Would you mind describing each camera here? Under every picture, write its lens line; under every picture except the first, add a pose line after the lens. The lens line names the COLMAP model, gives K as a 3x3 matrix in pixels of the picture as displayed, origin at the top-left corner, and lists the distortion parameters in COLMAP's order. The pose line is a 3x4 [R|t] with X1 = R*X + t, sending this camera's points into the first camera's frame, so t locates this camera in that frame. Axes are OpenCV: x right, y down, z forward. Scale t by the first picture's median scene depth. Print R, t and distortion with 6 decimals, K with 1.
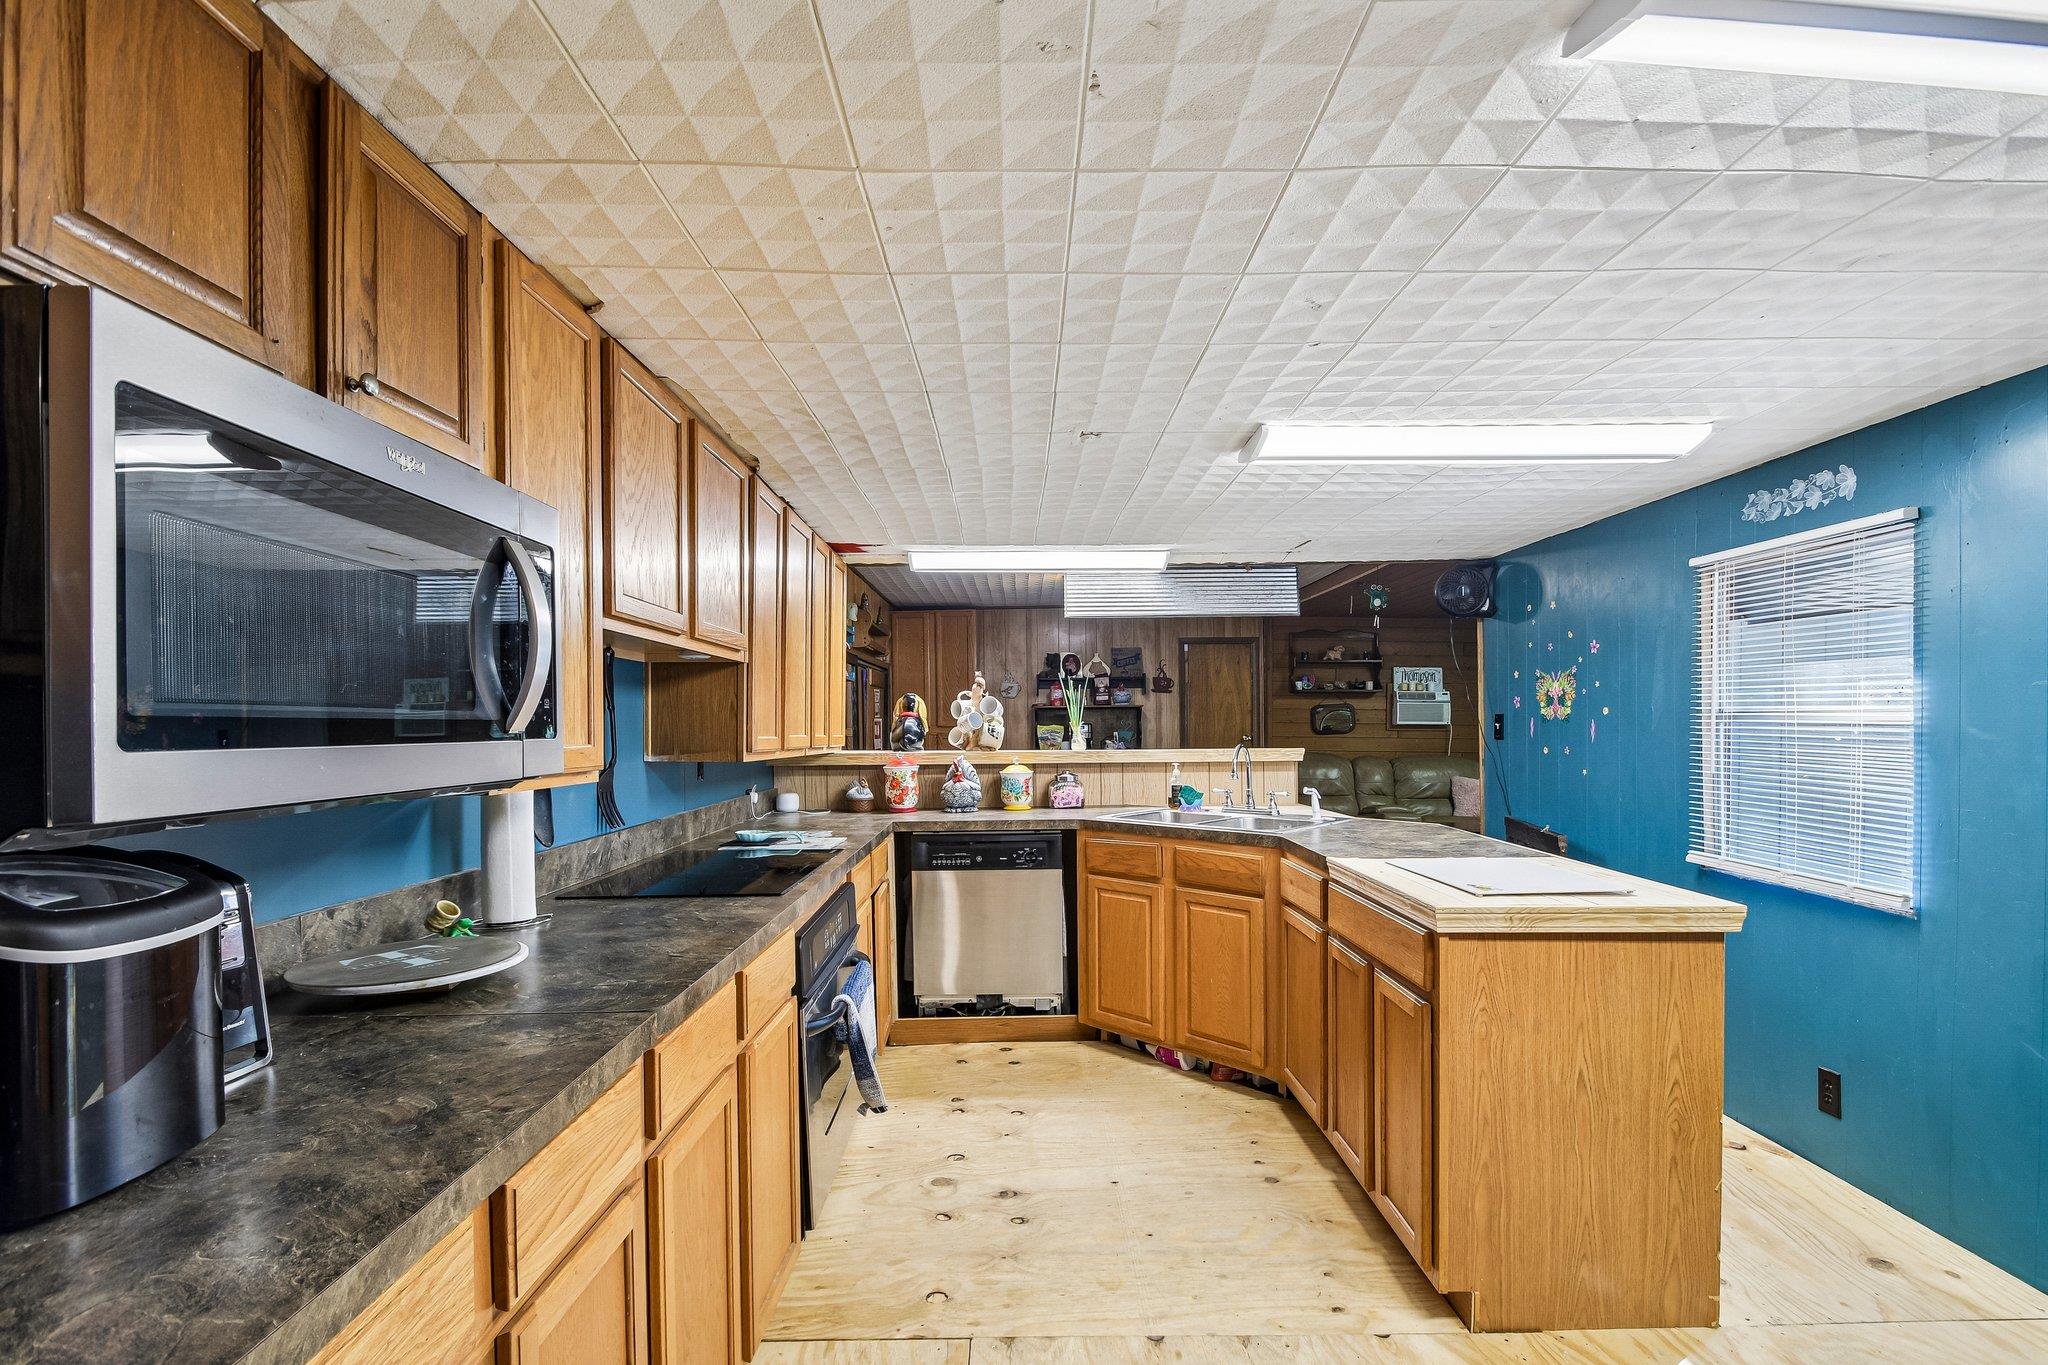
lens RADIAL K [[935.1, 0, 1026.9], [0, 935.1, 728.2], [0, 0, 1]] dist [-0.000151, -0.000185]
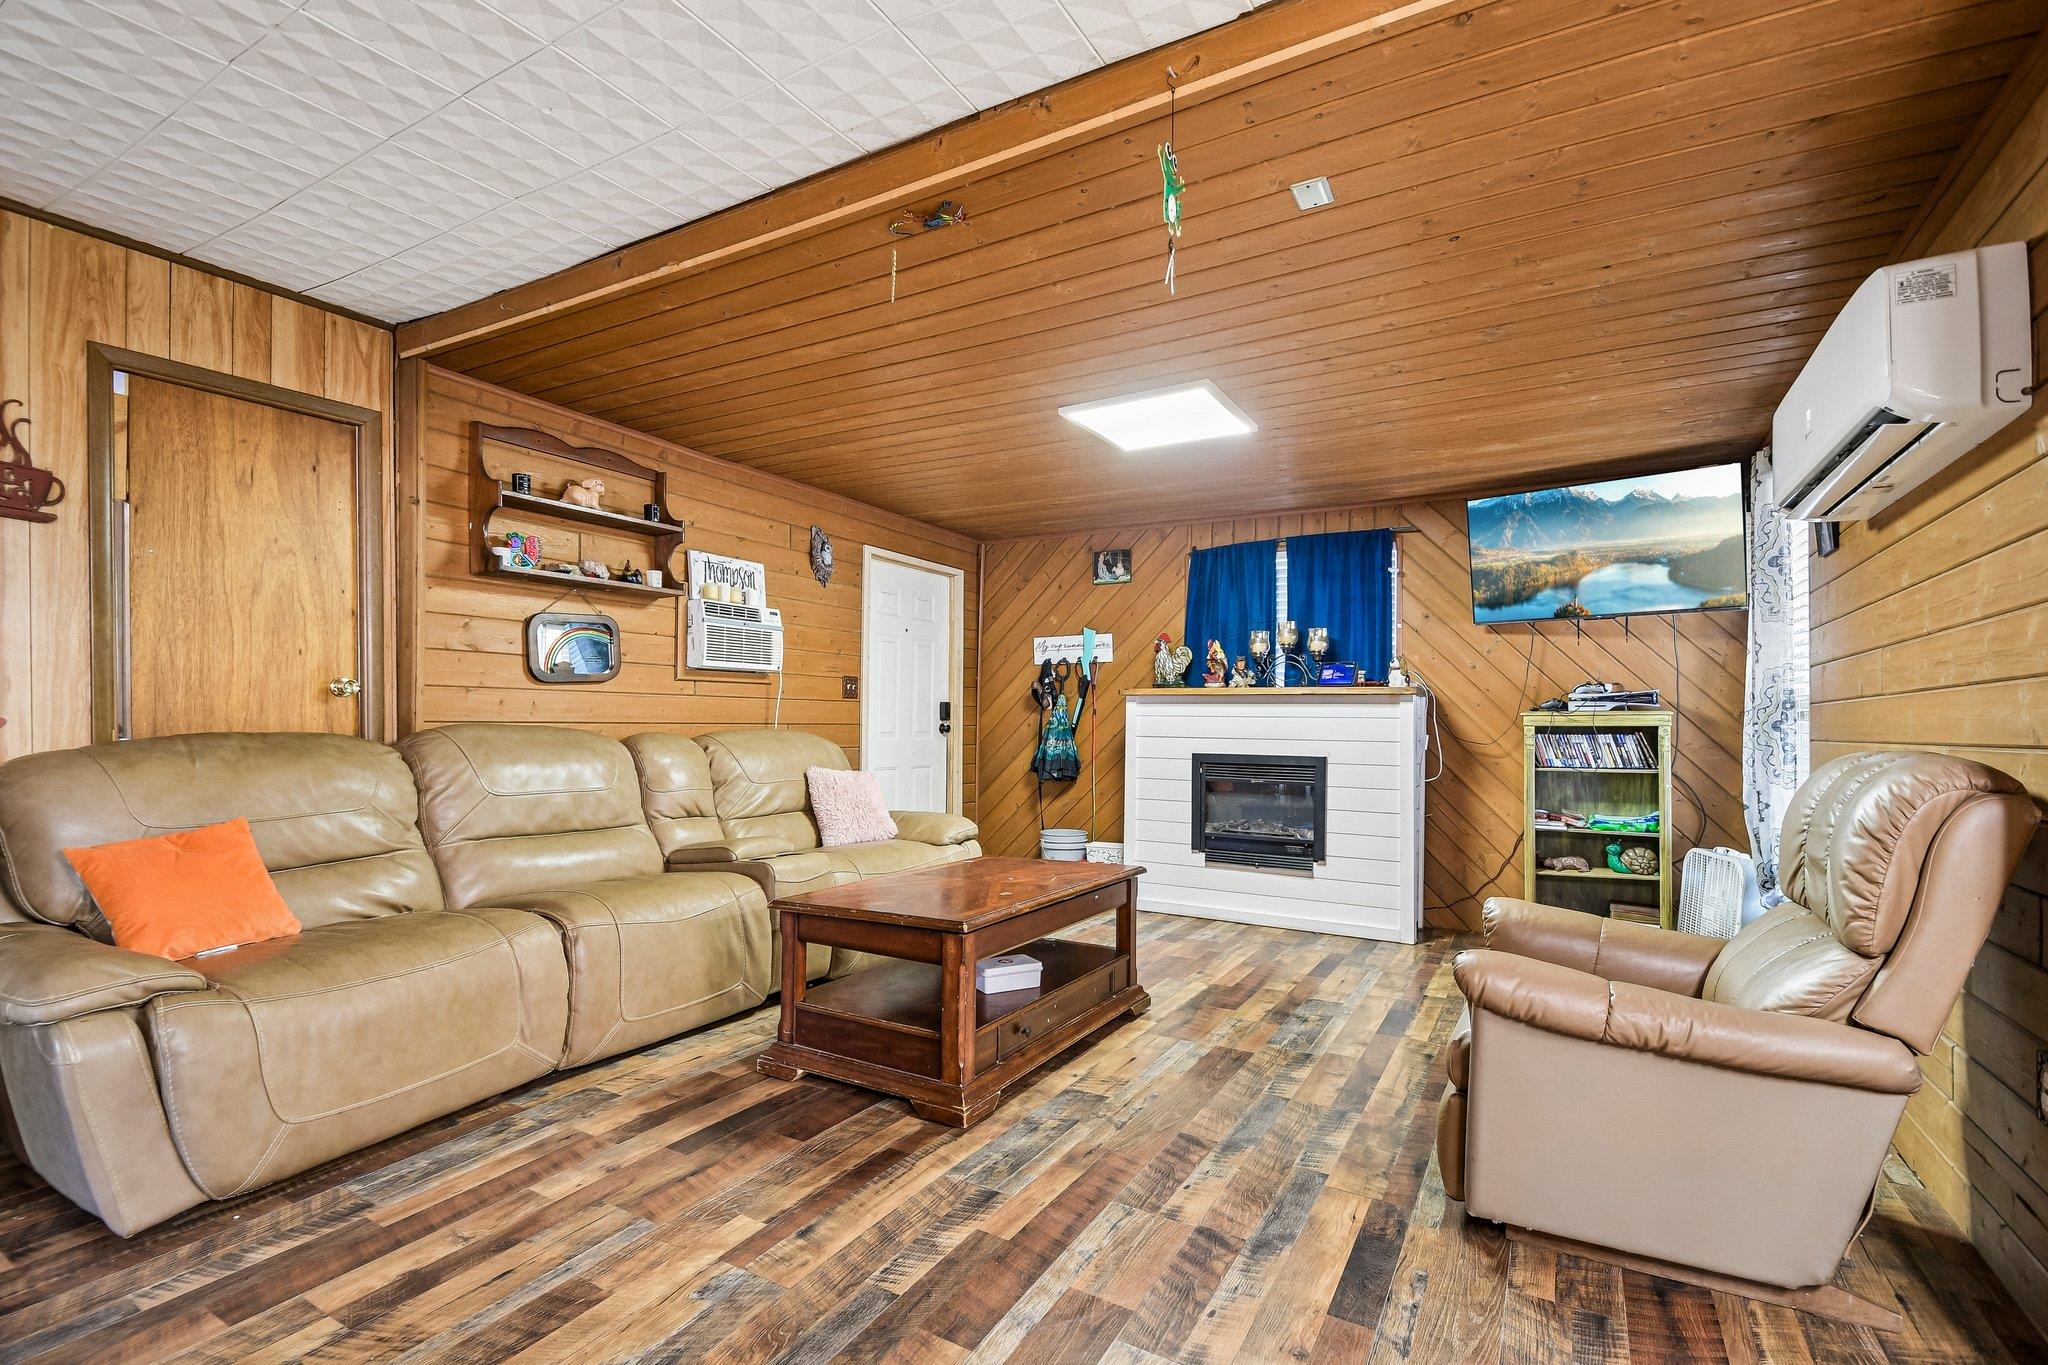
lens RADIAL K [[926.9, 0, 1022.4], [0, 926.9, 722.4], [0, 0, 1]] dist [0.010864, -0.015154]
pose [[0.502245, -0.006115, 0.864703, 0.144061], [0.000867, 0.999978, 0.006569, 0.051628], [-0.864725, -0.002549, 0.502240, 1.443886]]
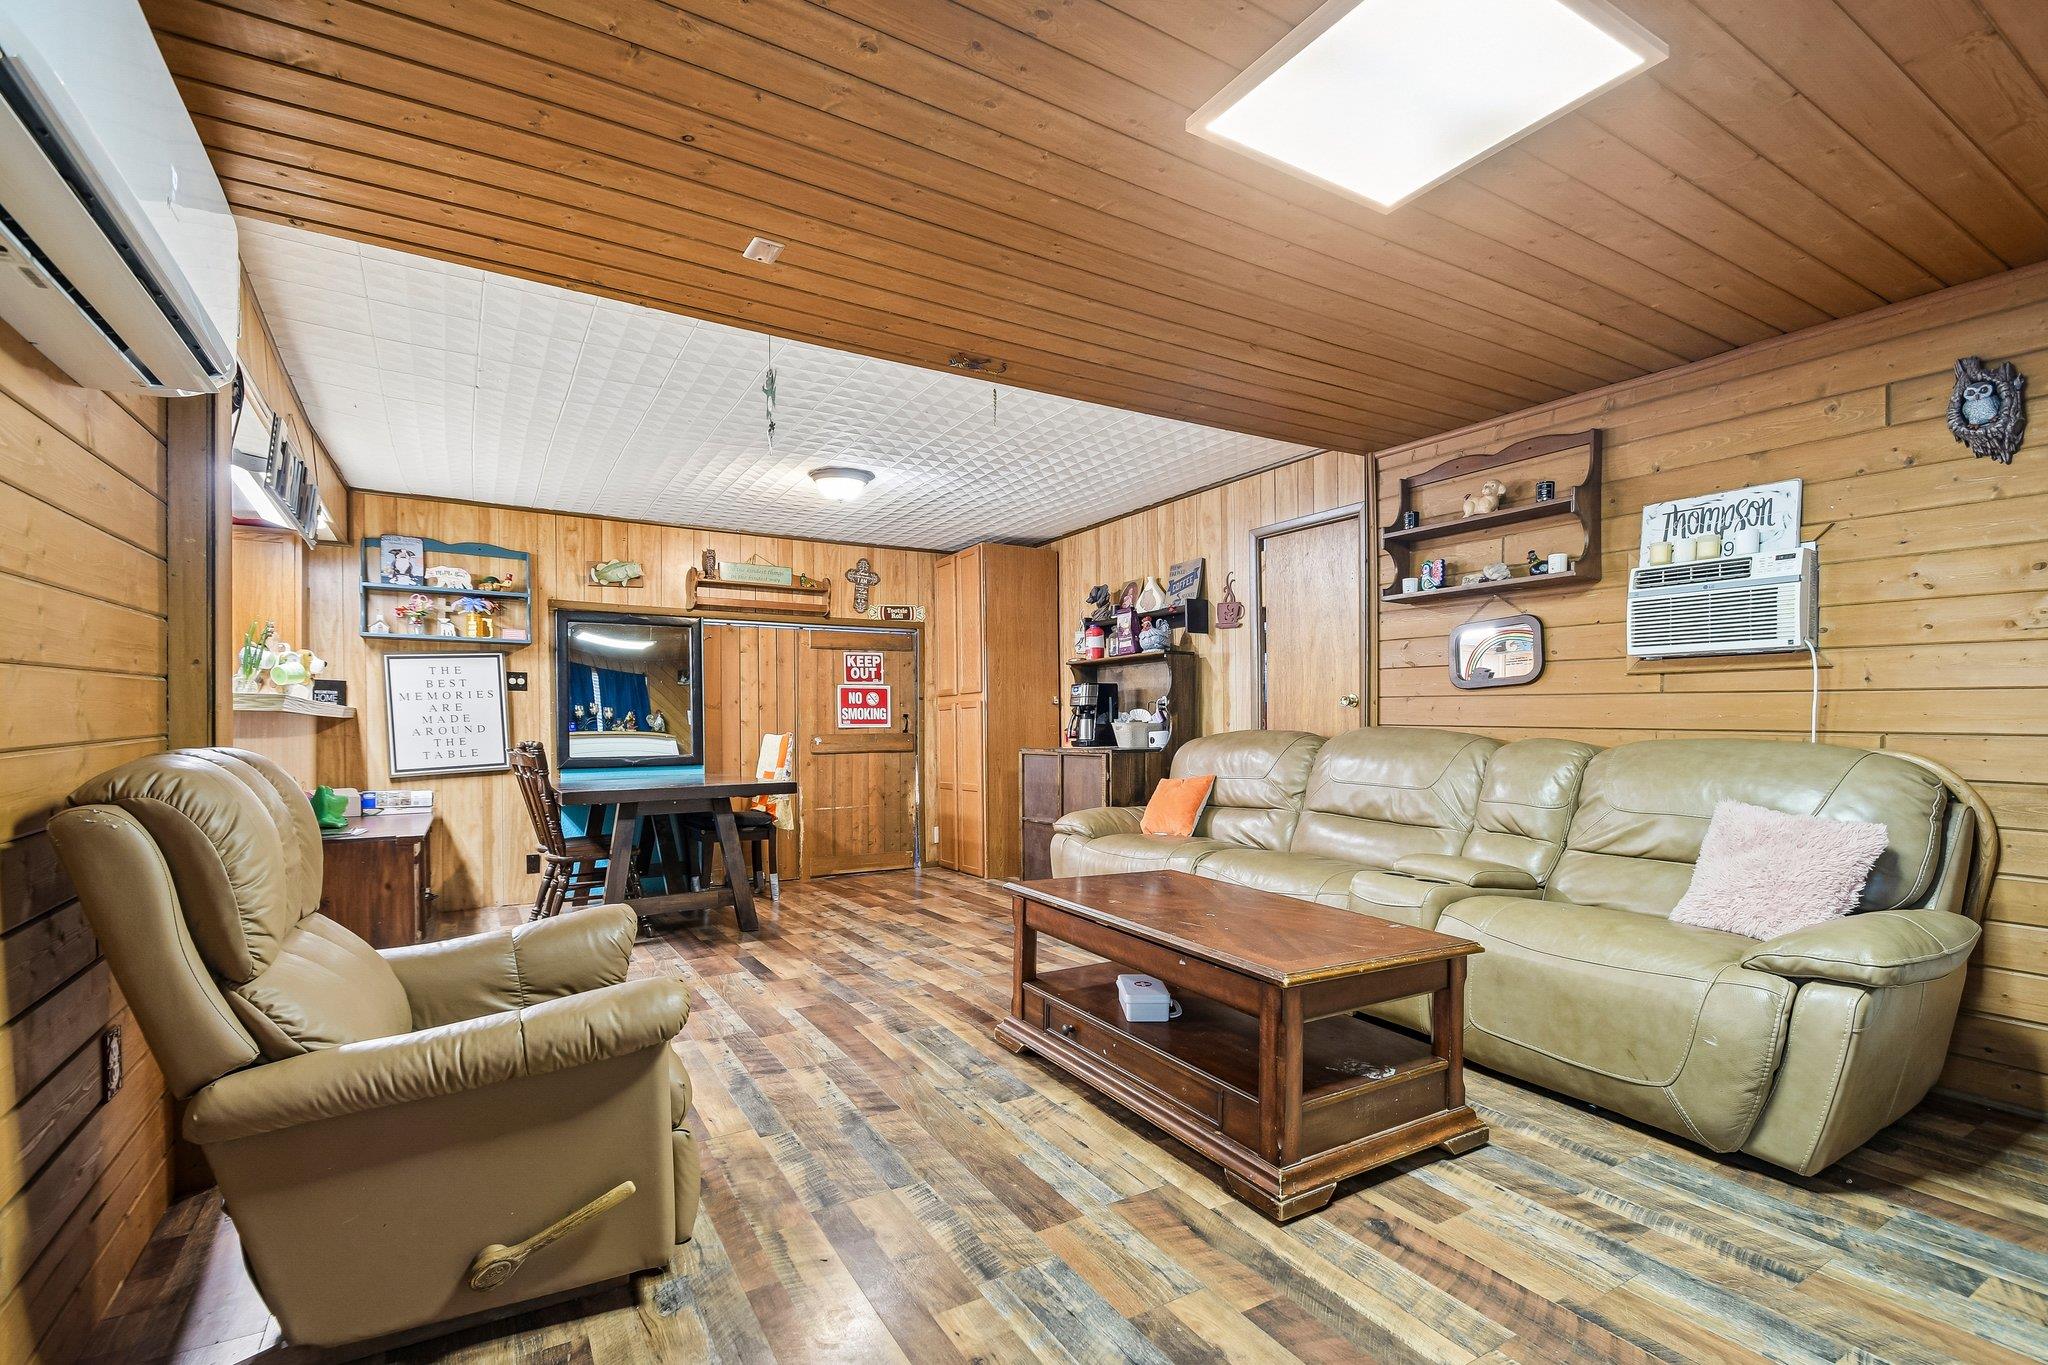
lens RADIAL K [[926.9, 0, 1022.4], [0, 926.9, 722.4], [0, 0, 1]] dist [0.010864, -0.015154]
pose [[0.510035, -0.002242, -0.860151, 1.399255], [0.001258, 0.999997, -0.001860, 0.055674], [0.860153, -0.000133, 0.510037, 1.398516]]
